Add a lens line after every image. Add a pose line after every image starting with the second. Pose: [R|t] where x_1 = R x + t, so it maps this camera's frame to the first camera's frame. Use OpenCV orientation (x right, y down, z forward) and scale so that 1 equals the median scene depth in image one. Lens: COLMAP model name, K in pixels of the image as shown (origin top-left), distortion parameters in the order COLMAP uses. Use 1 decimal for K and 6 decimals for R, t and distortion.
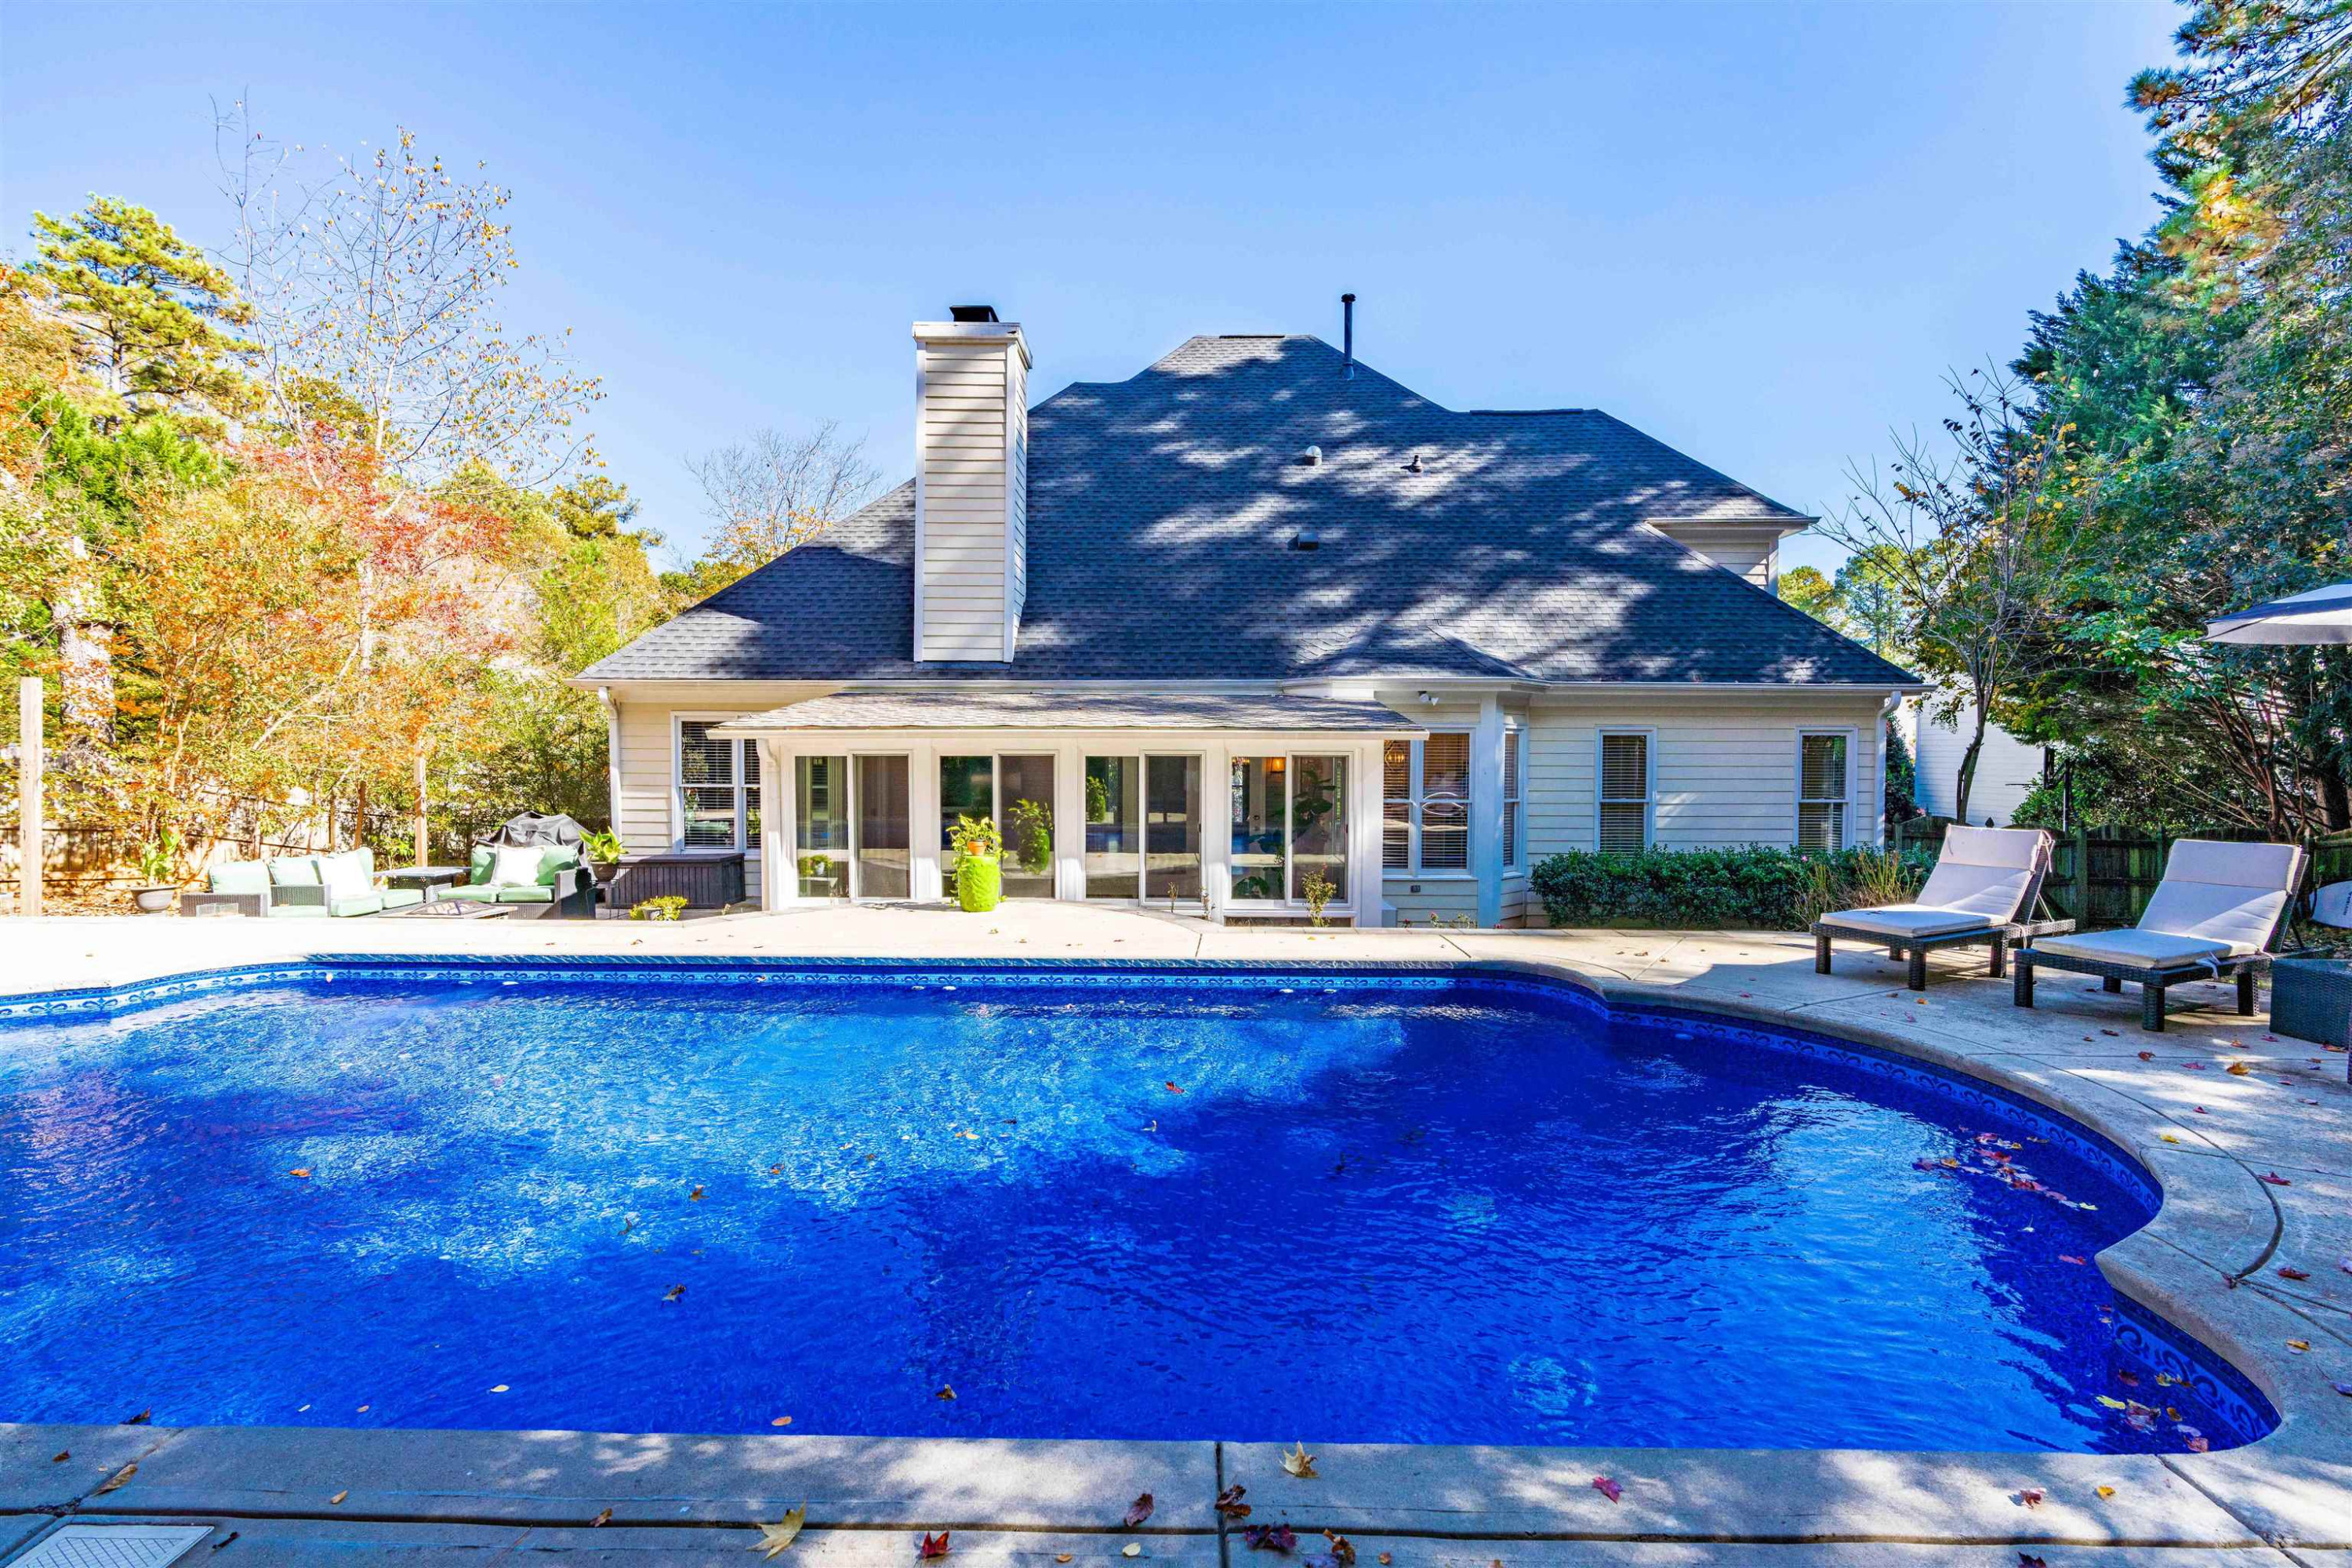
lens RADIAL K [[1063.6, 0, 1178.8], [0, 1063.6, 774.1], [0, 0, 1]] dist [-0.003958, -0.000166]
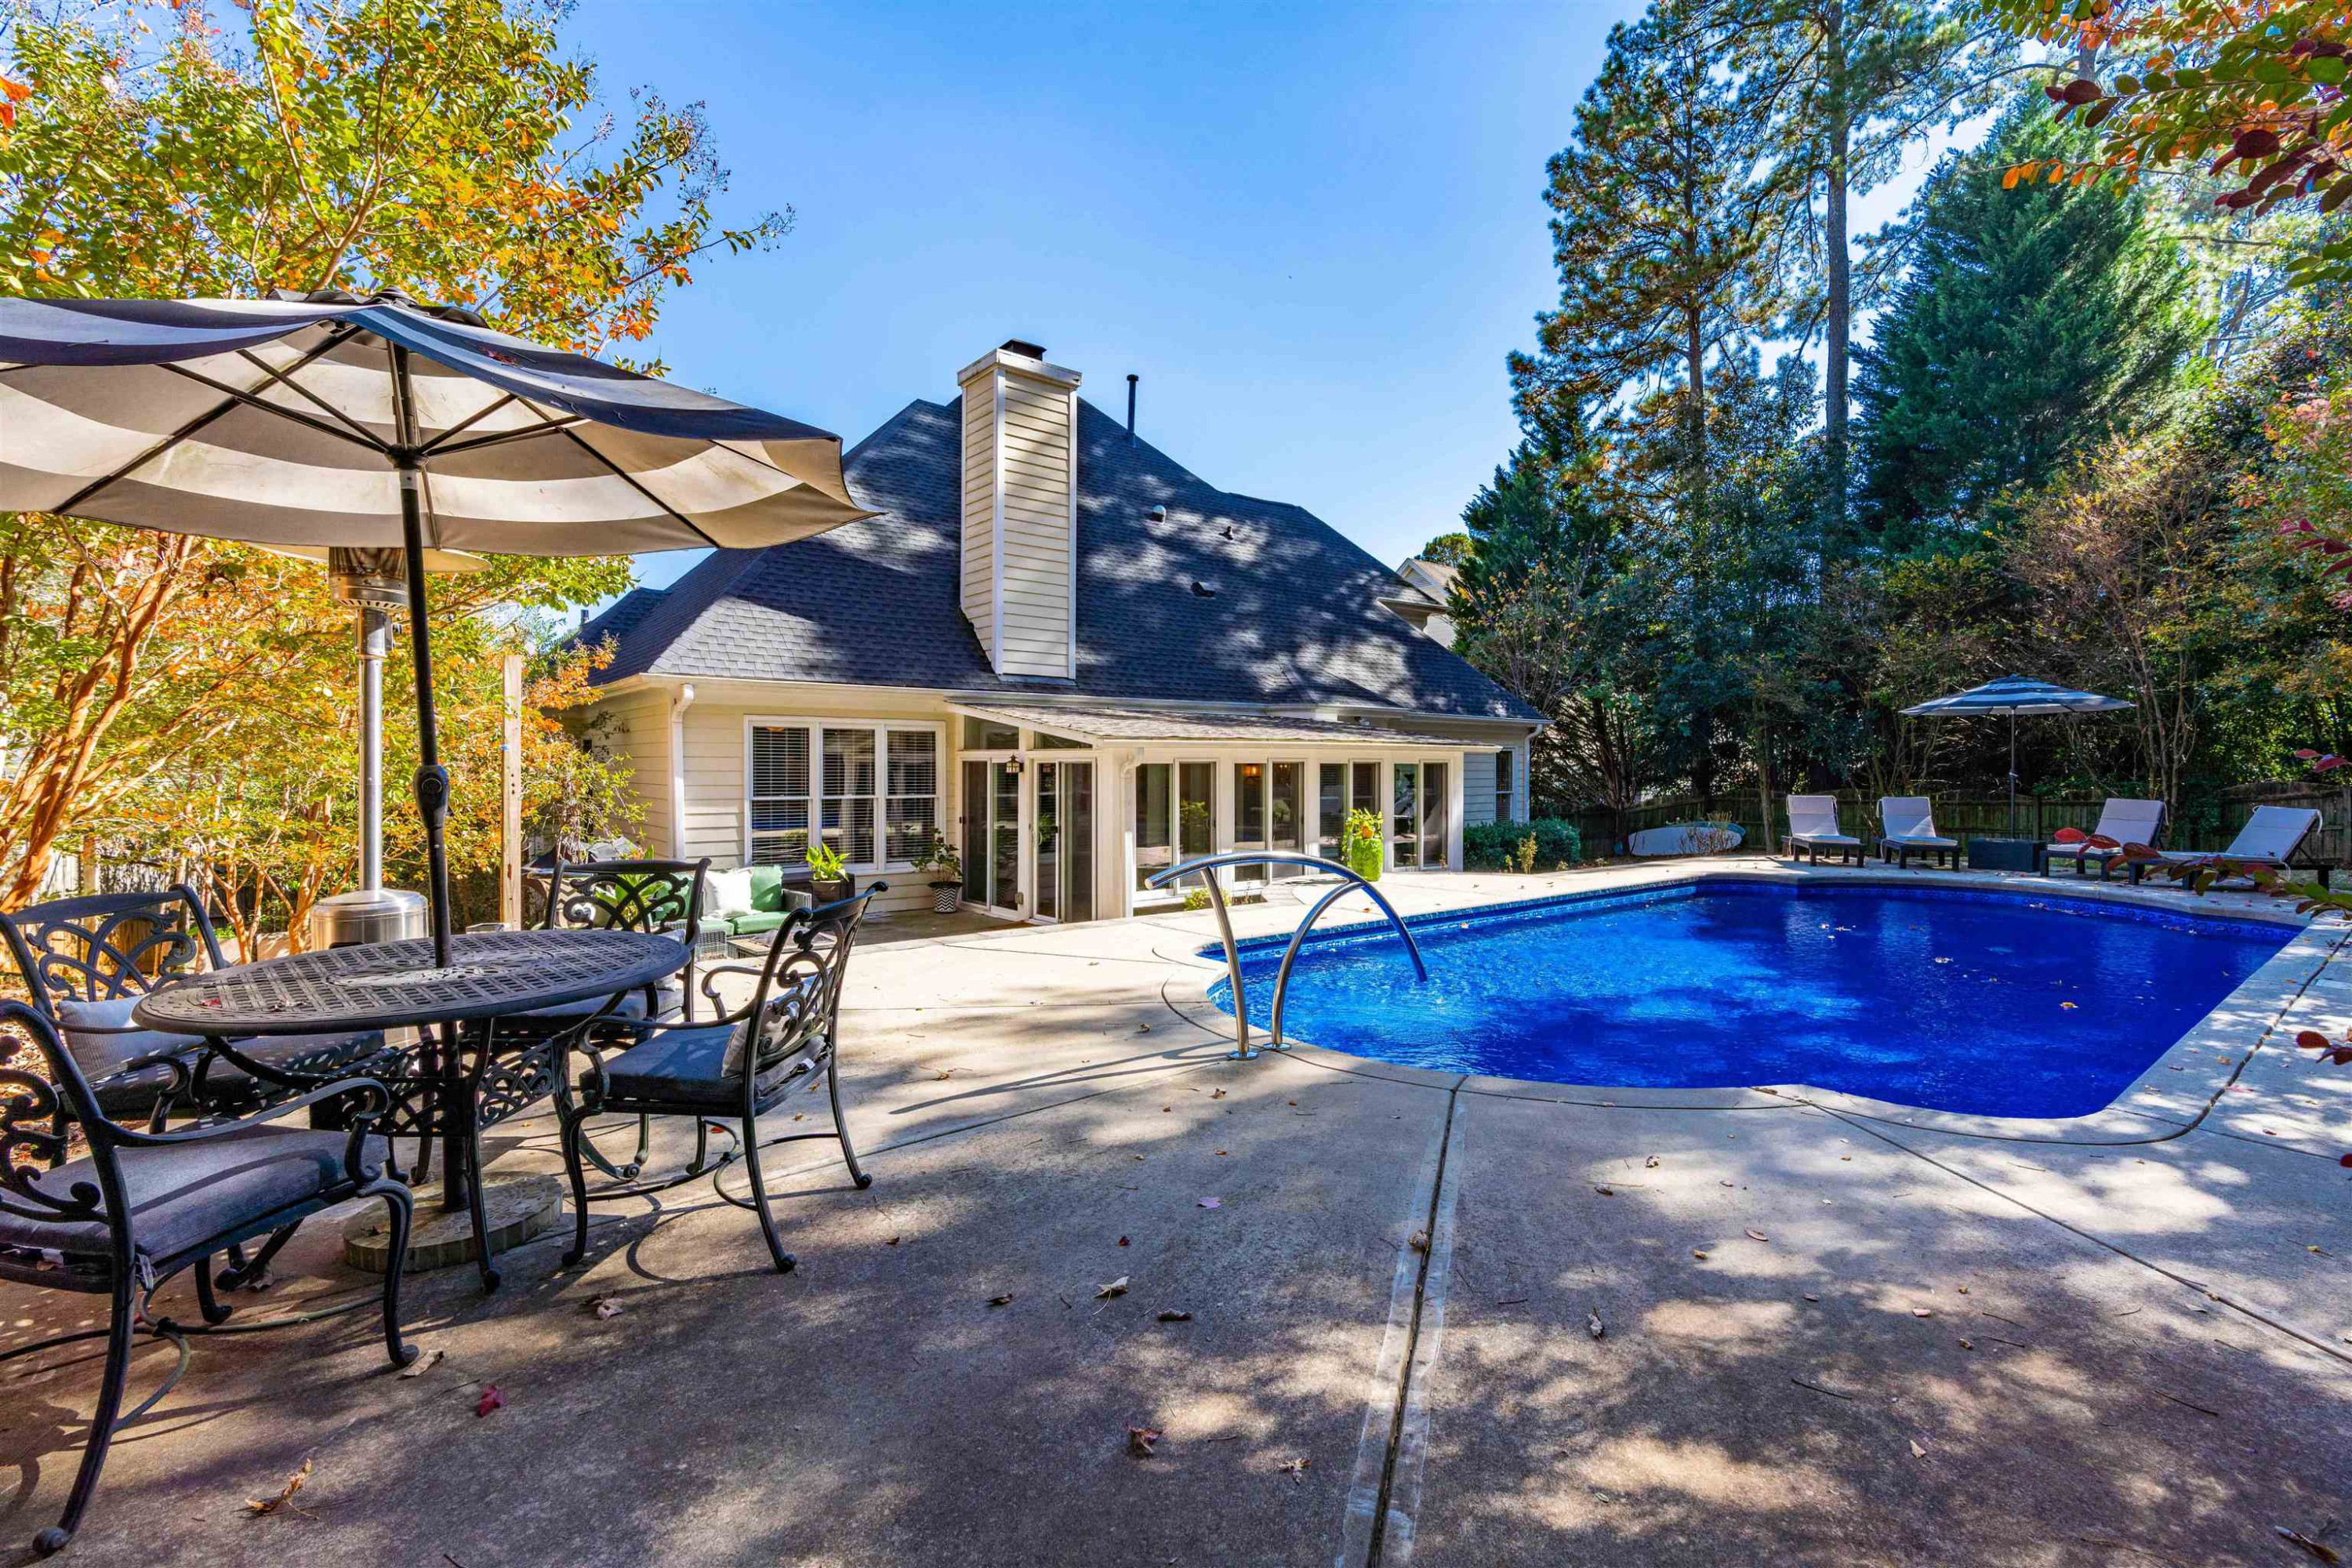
lens RADIAL K [[1063.6, 0, 1178.8], [0, 1063.6, 774.1], [0, 0, 1]] dist [-0.003958, -0.000166]
pose [[0.769795, -0.007970, 0.638241, -0.775247], [0.016863, 0.999827, -0.007853, 0.003128], [-0.638068, 0.016808, 0.769796, 0.090472]]
